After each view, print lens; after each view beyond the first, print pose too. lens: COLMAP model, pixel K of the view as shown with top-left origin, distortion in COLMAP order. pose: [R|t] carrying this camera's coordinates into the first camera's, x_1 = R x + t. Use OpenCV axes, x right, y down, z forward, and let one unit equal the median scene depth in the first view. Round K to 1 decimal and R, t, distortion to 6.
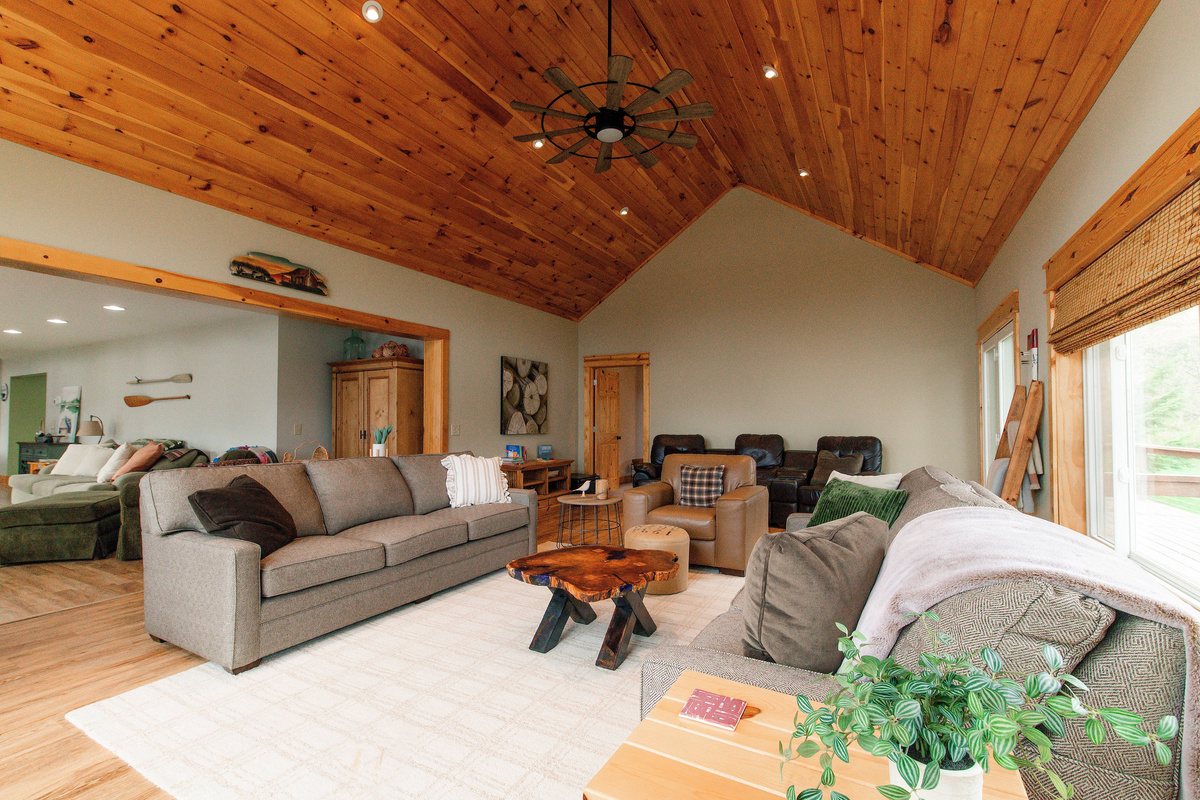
lens RADIAL K [[524.8, 0, 602.3], [0, 524.8, 405.1], [0, 0, 1]] dist [-0.004249, -0.000218]
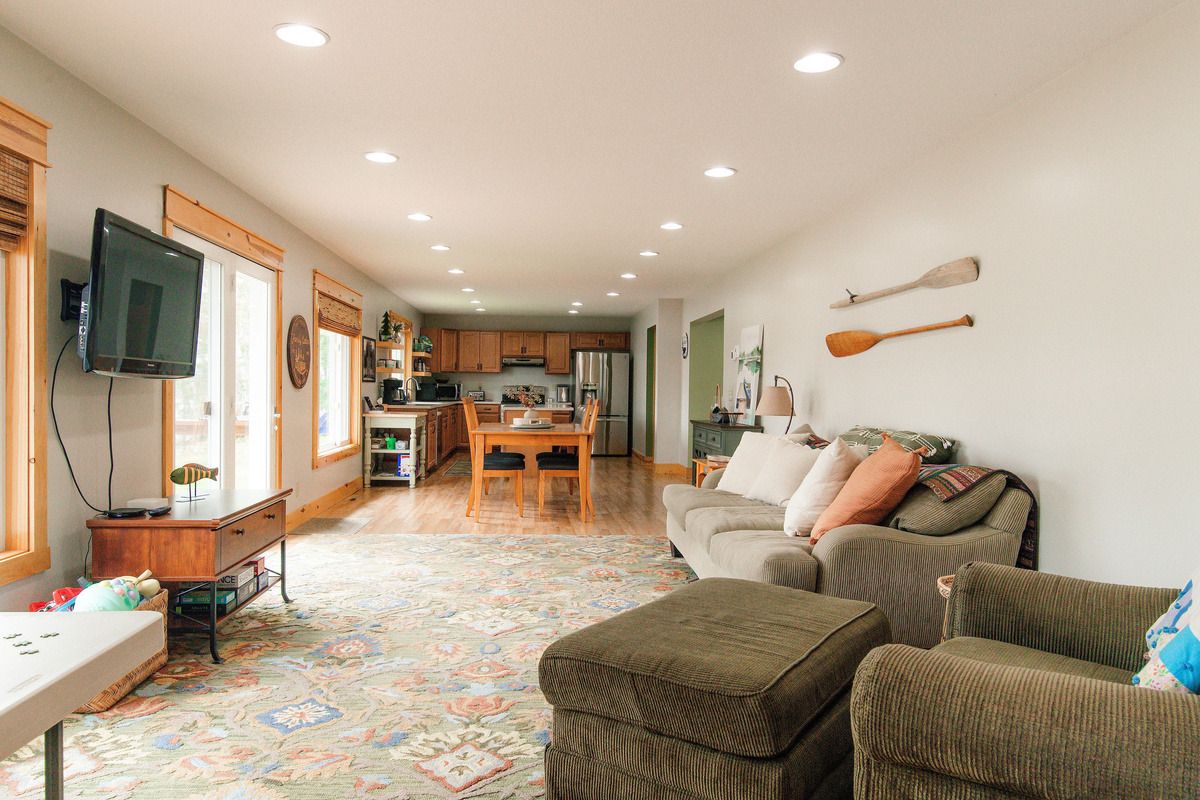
lens RADIAL K [[821.8, 0, 594.7], [0, 821.8, 399.8], [0, 0, 1]] dist [-0.001996, -0.001437]
pose [[0.541396, 0.019533, -0.840541, -0.421510], [0.010615, 0.999492, 0.030064, 0.018101], [0.840701, -0.025199, 0.540913, 0.439933]]
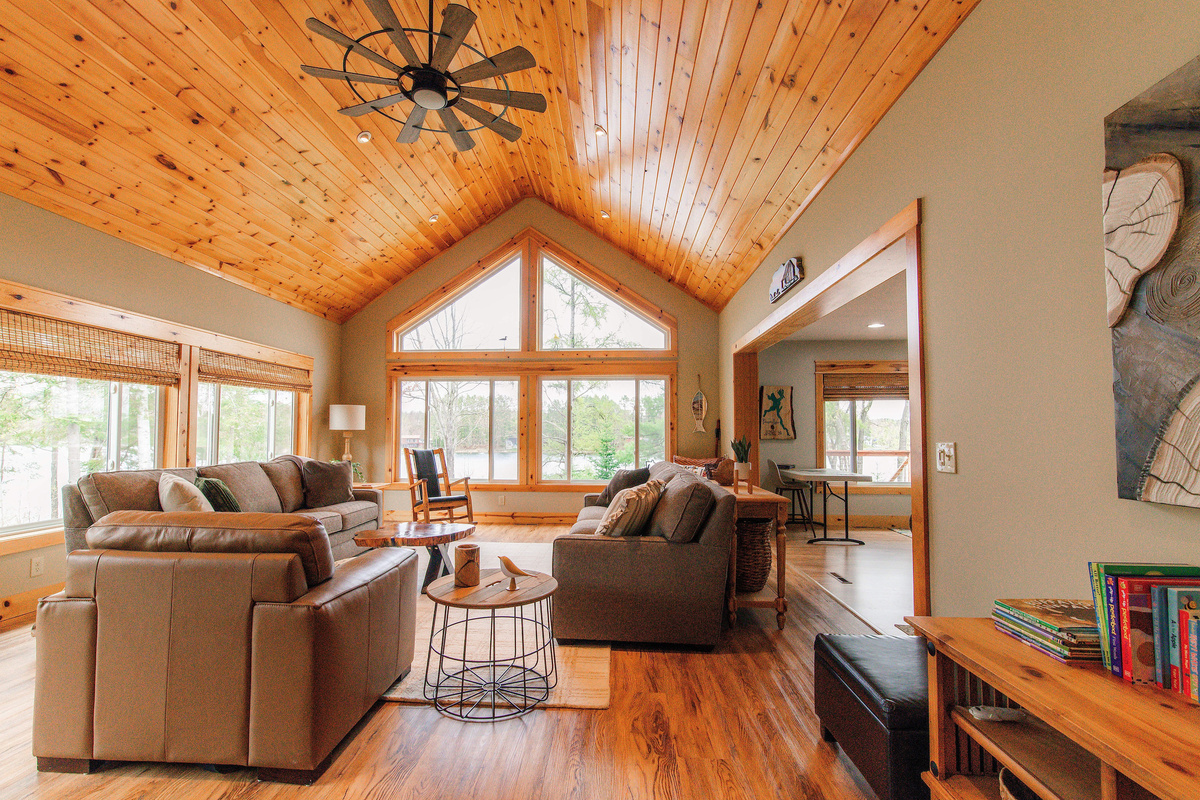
lens RADIAL K [[550.8, 0, 585.8], [0, 550.8, 411.4], [0, 0, 1]] dist [0.001205, 0.000436]
pose [[-0.908700, -0.021260, -0.416907, 0.079693], [0.008543, 0.997546, -0.069489, 0.033553], [0.417362, -0.066706, -0.906289, 1.033247]]
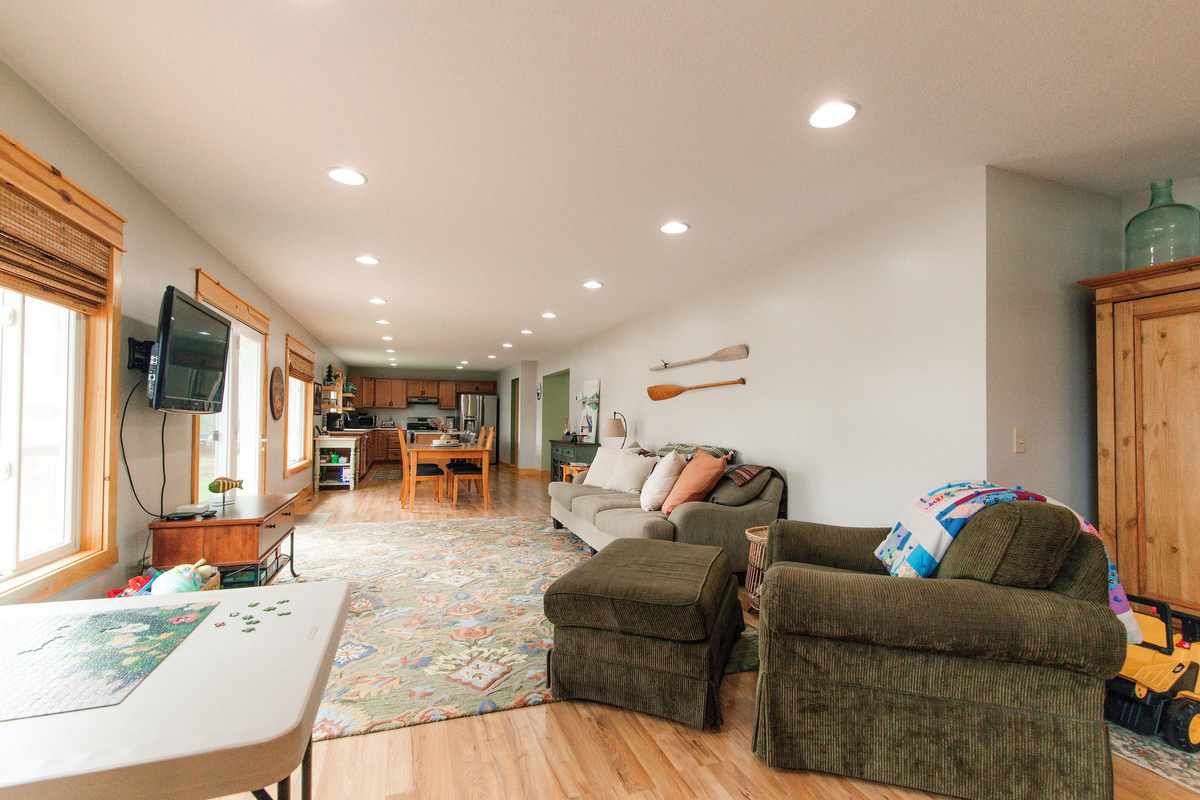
lens RADIAL K [[539.0, 0, 600.4], [0, 539.0, 411.2], [0, 0, 1]] dist [-0.000021, 0.000561]
pose [[0.745305, -0.001653, -0.666721, -0.454730], [0.006957, 0.999962, 0.005298, 0.015015], [0.666687, -0.008587, 0.745288, 0.374972]]
